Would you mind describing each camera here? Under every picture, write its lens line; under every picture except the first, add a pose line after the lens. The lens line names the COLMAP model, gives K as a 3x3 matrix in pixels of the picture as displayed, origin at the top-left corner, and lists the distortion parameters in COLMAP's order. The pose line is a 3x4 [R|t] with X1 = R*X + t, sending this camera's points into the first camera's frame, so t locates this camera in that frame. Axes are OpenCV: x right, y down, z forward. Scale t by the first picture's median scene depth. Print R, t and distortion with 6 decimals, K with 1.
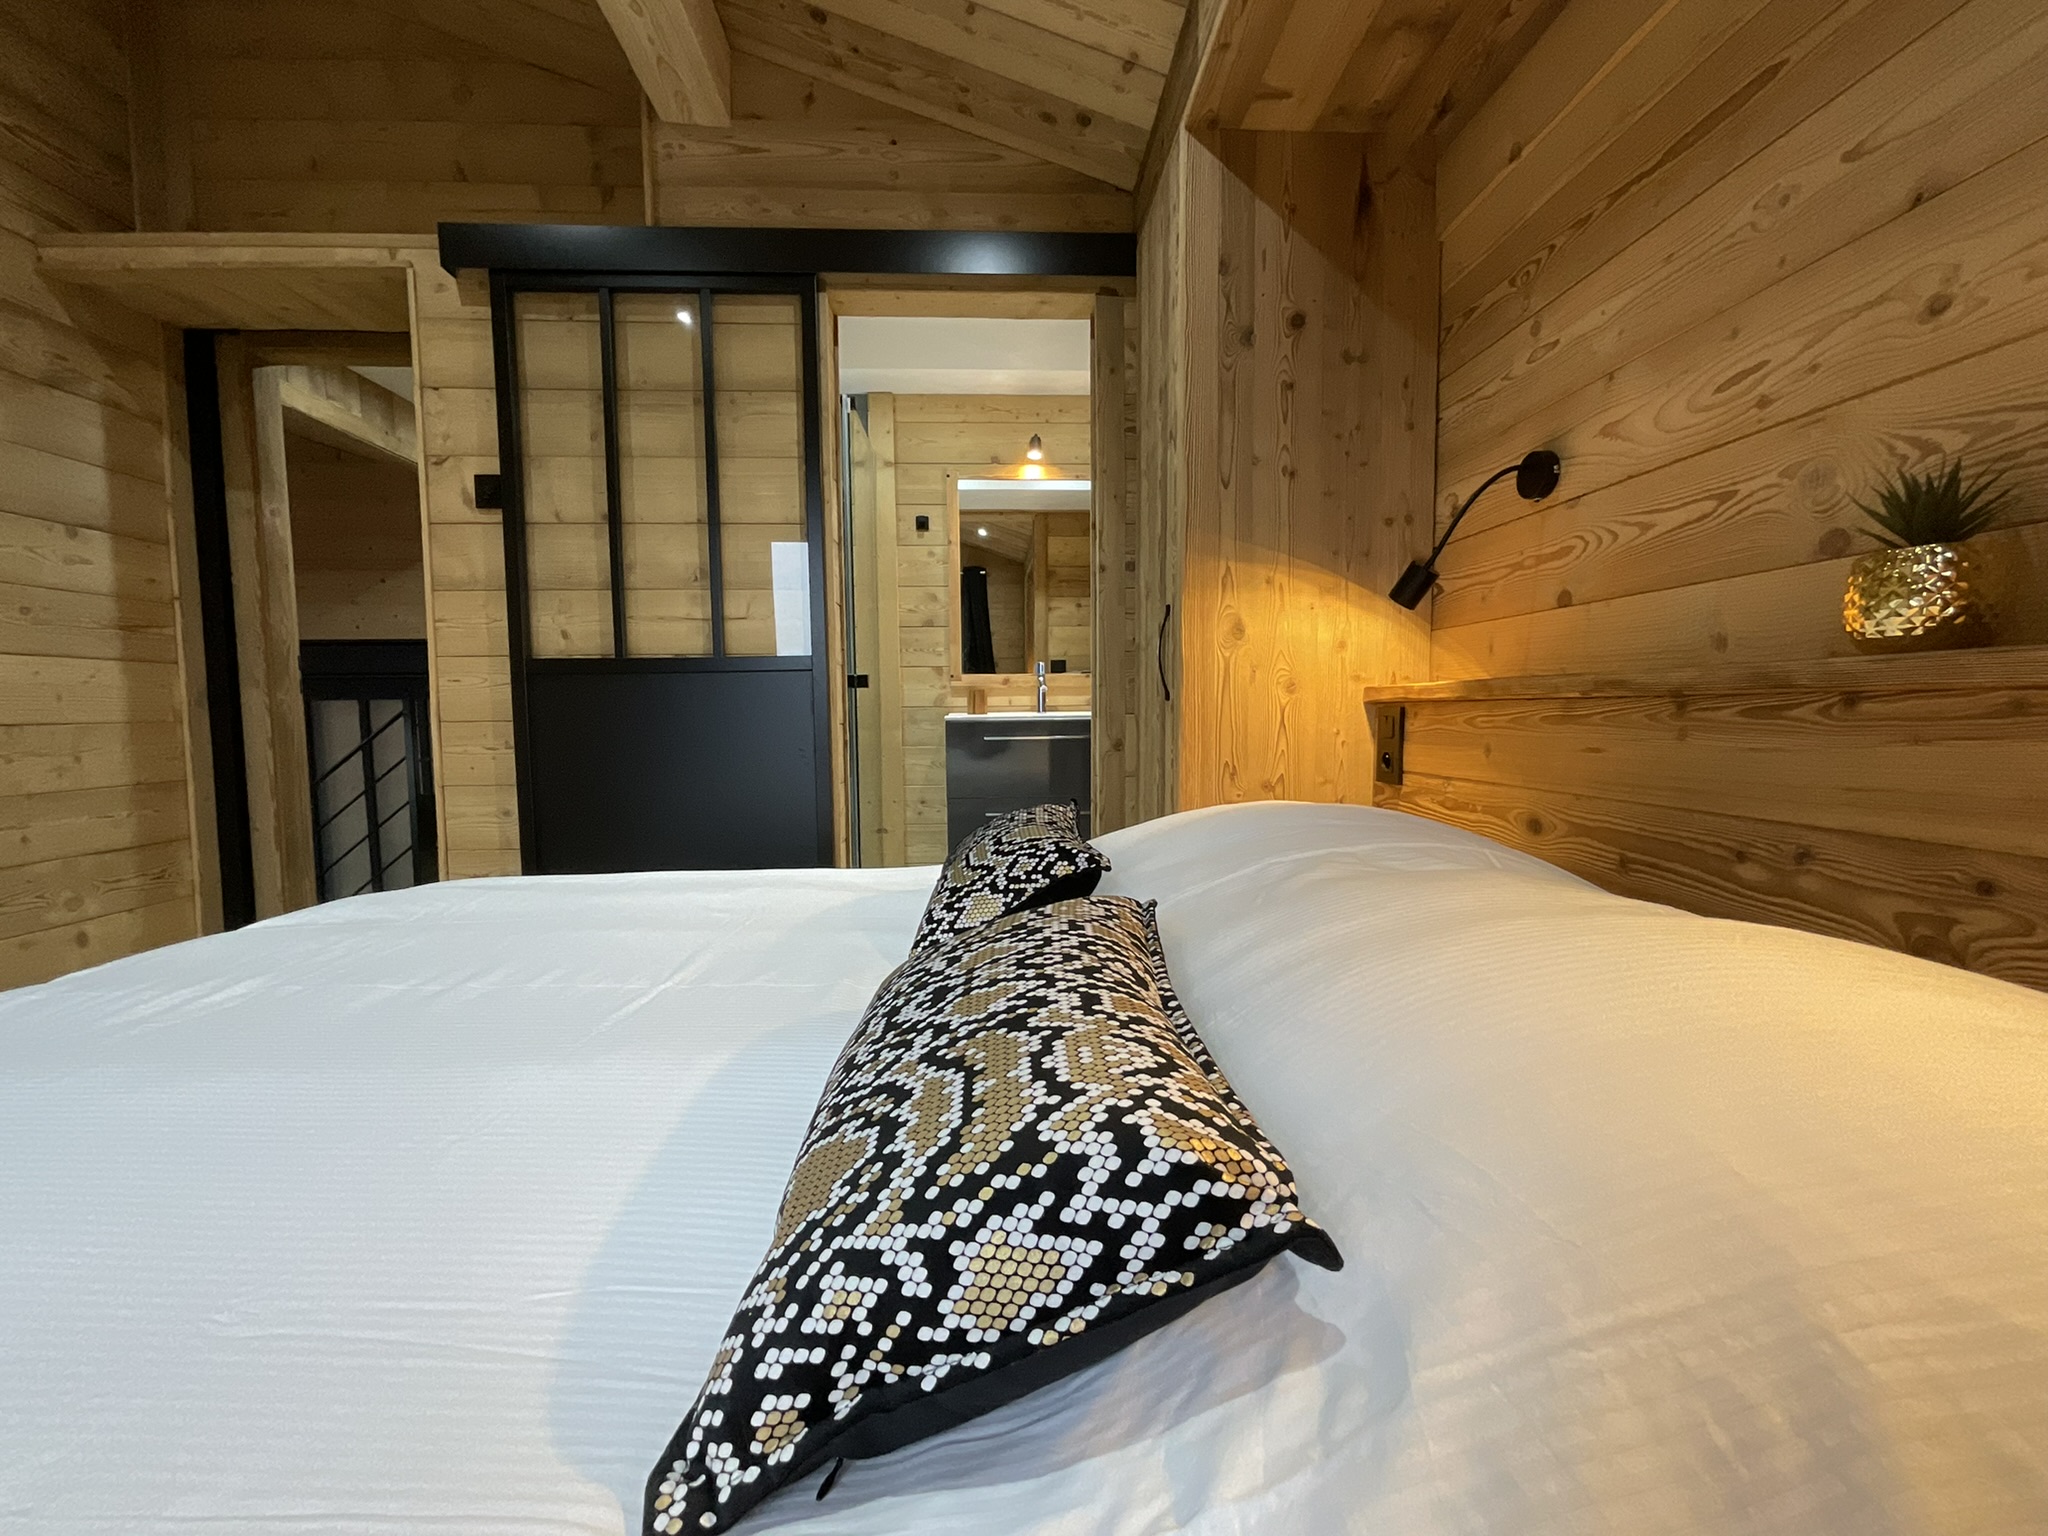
lens RADIAL K [[828.3, 0, 1024.7], [0, 828.3, 766.7], [0, 0, 1]] dist [-0.001237, -0.000117]
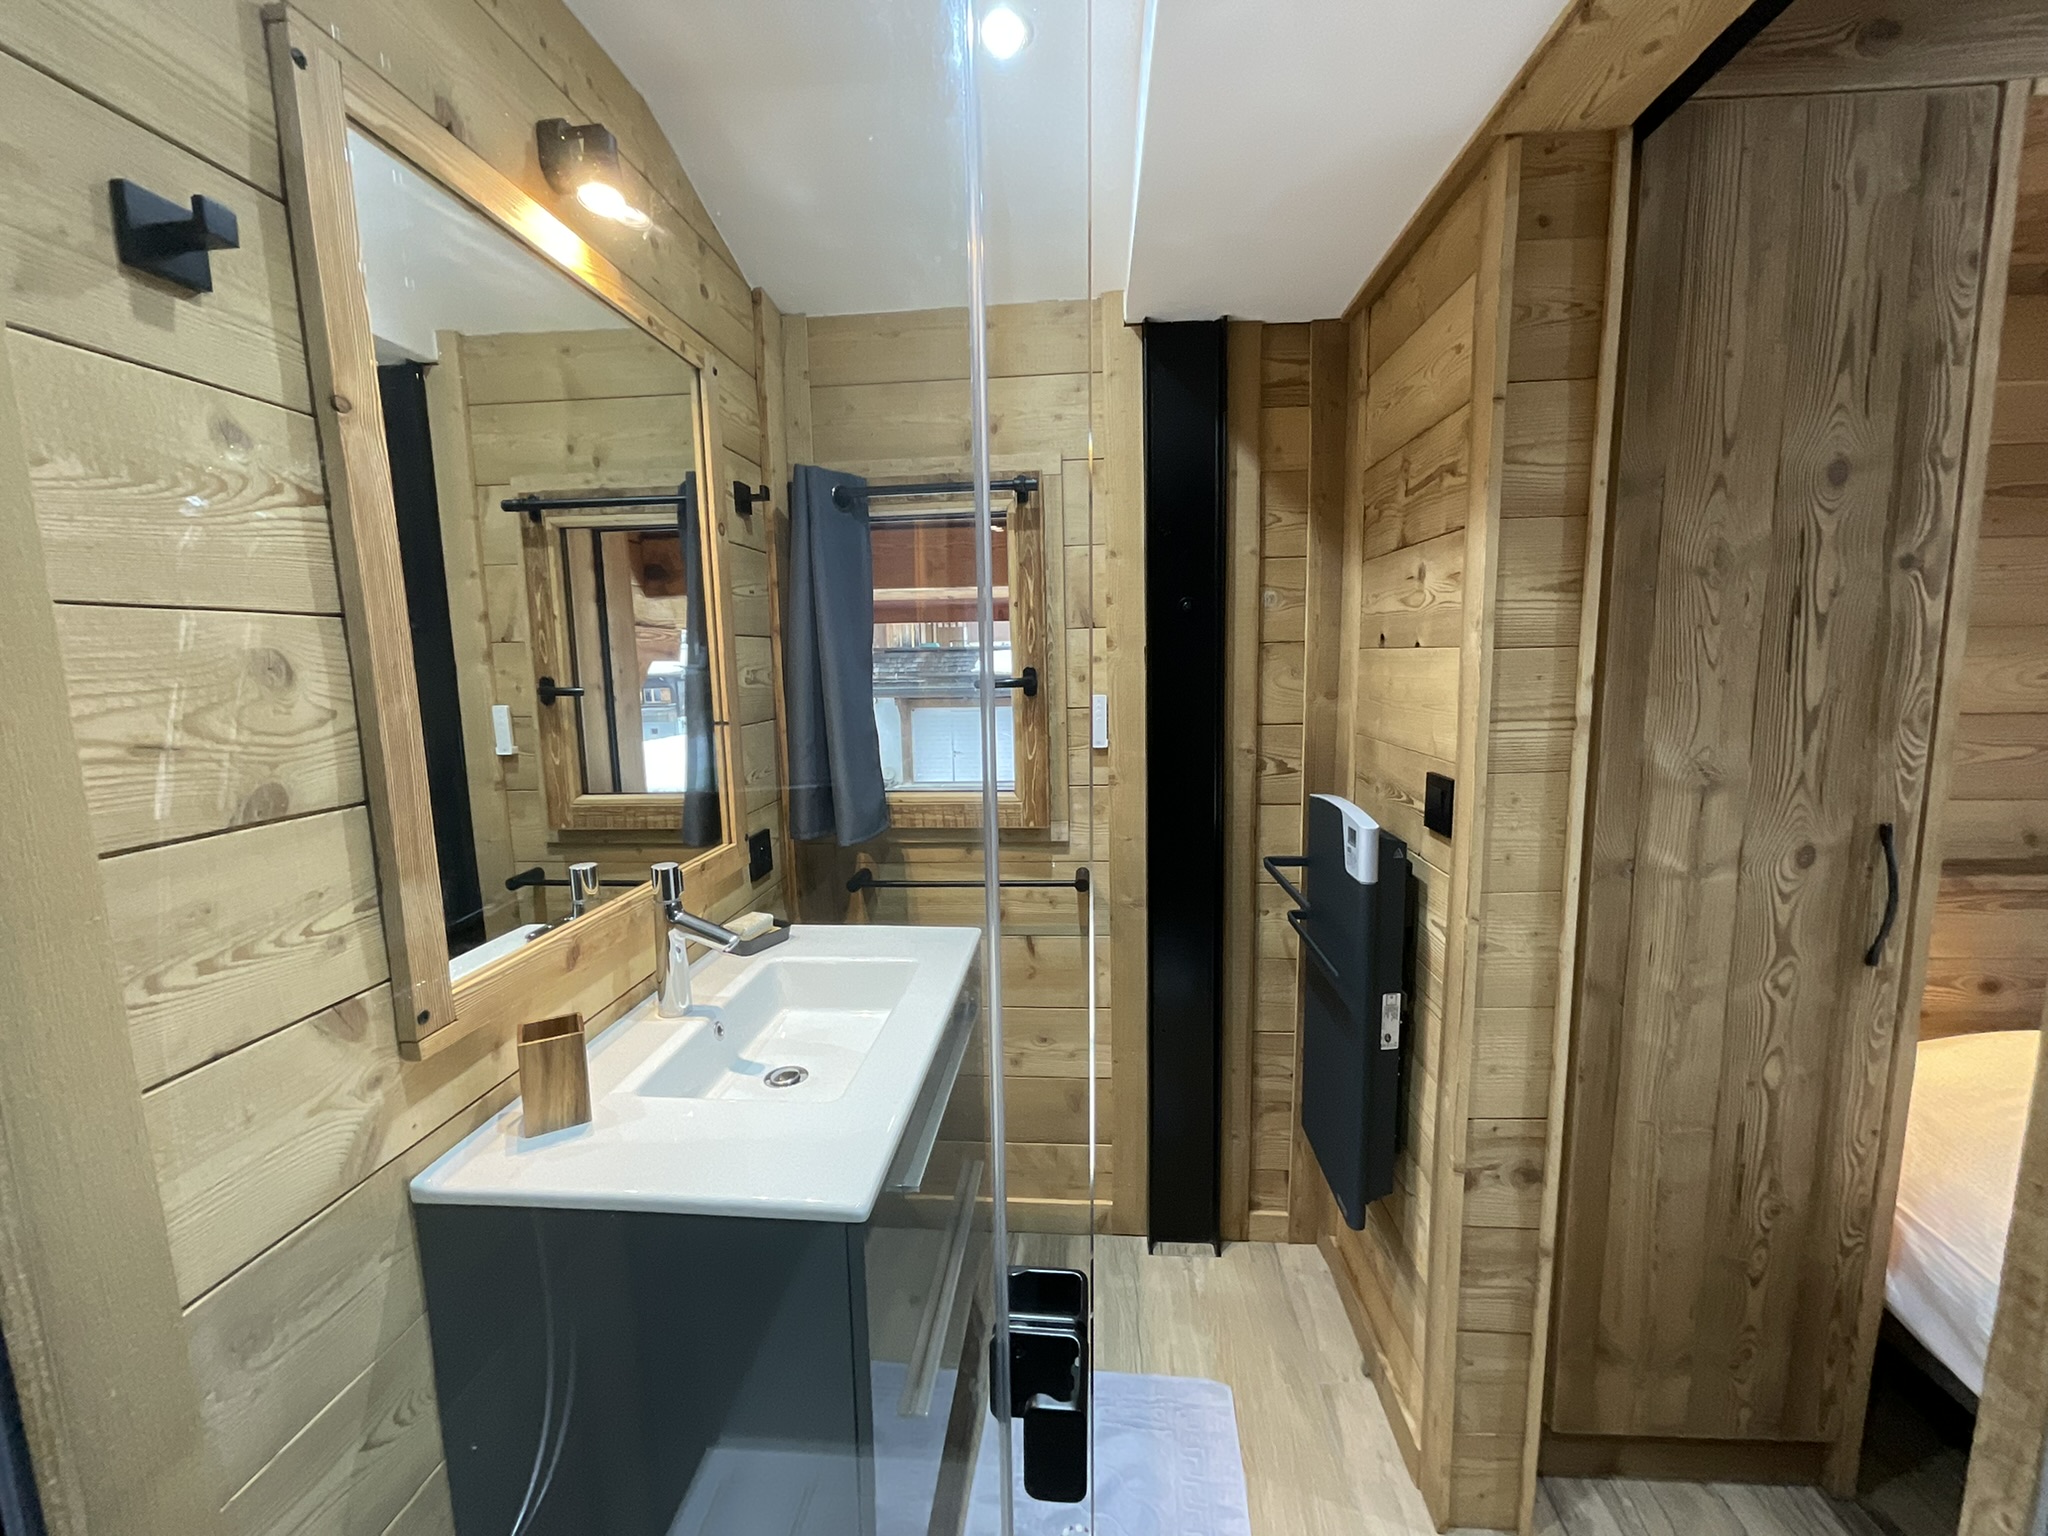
lens RADIAL K [[828.3, 0, 1027.7], [0, 828.3, 769.0], [0, 0, 1]] dist [-0.001237, -0.000117]
pose [[0.133419, -0.129973, 0.982500, -0.281644], [0.083853, 0.989289, 0.119484, -0.191016], [-0.987506, 0.066444, 0.142889, 0.805023]]
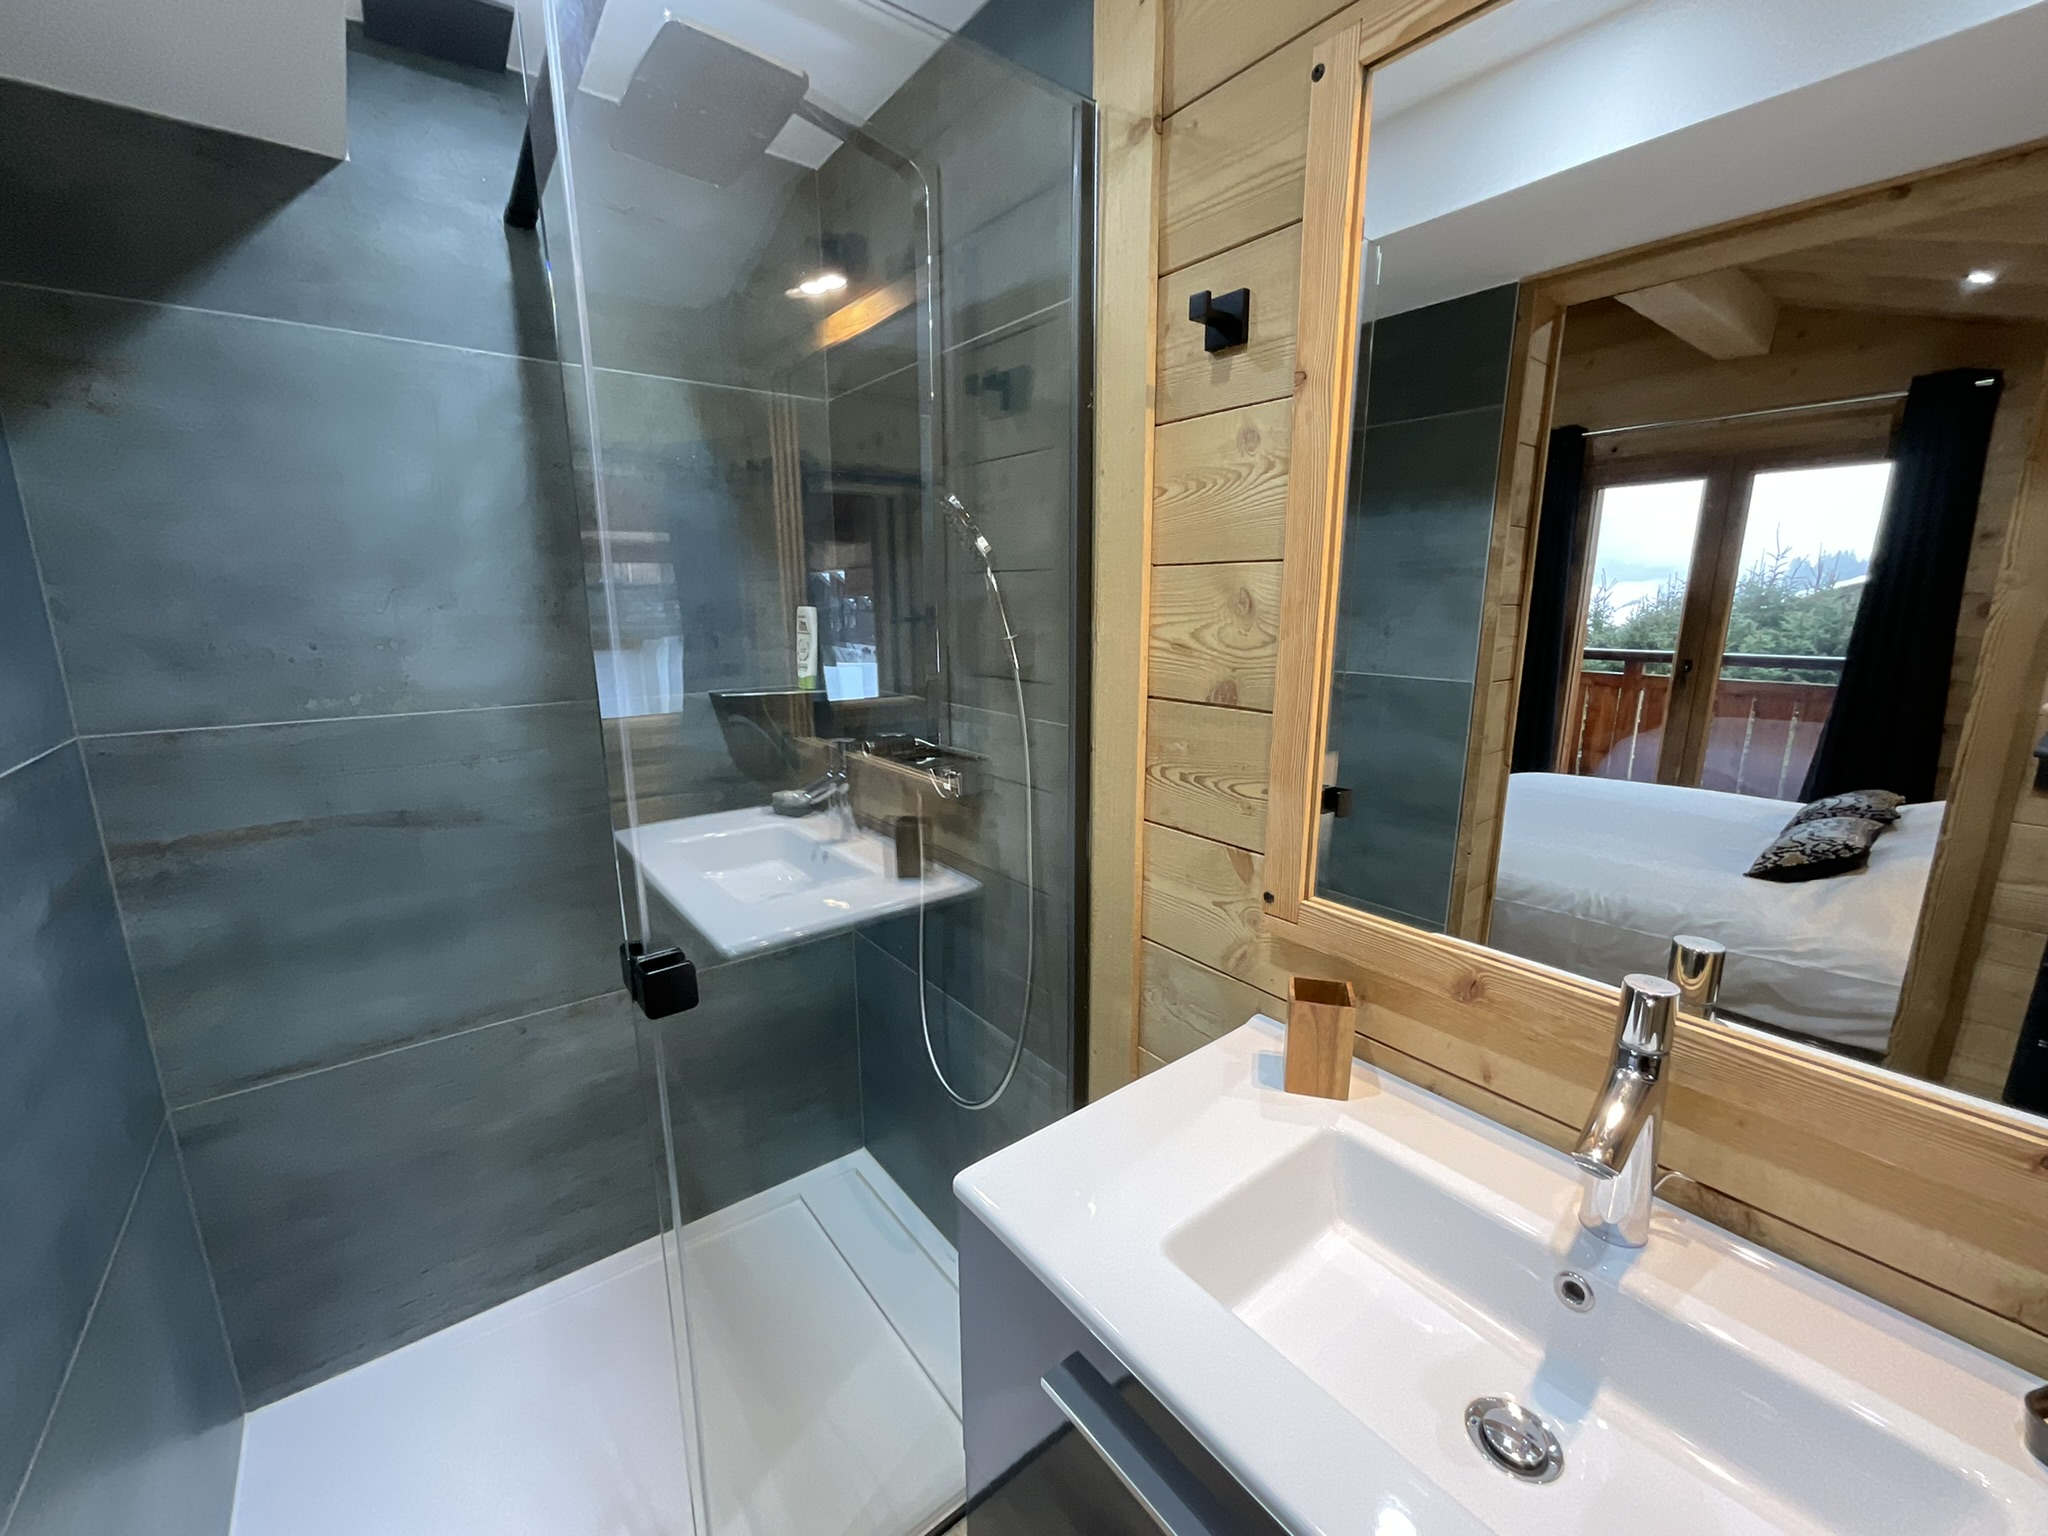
lens RADIAL K [[828.3, 0, 1021.3], [0, 828.3, 776.0], [0, 0, 1]] dist [-0.001237, -0.000117]
pose [[0.571456, 0.179823, -0.800688, 0.077620], [-0.057622, 0.982081, 0.179436, -0.194322], [0.818607, -0.056402, 0.571578, 0.784194]]
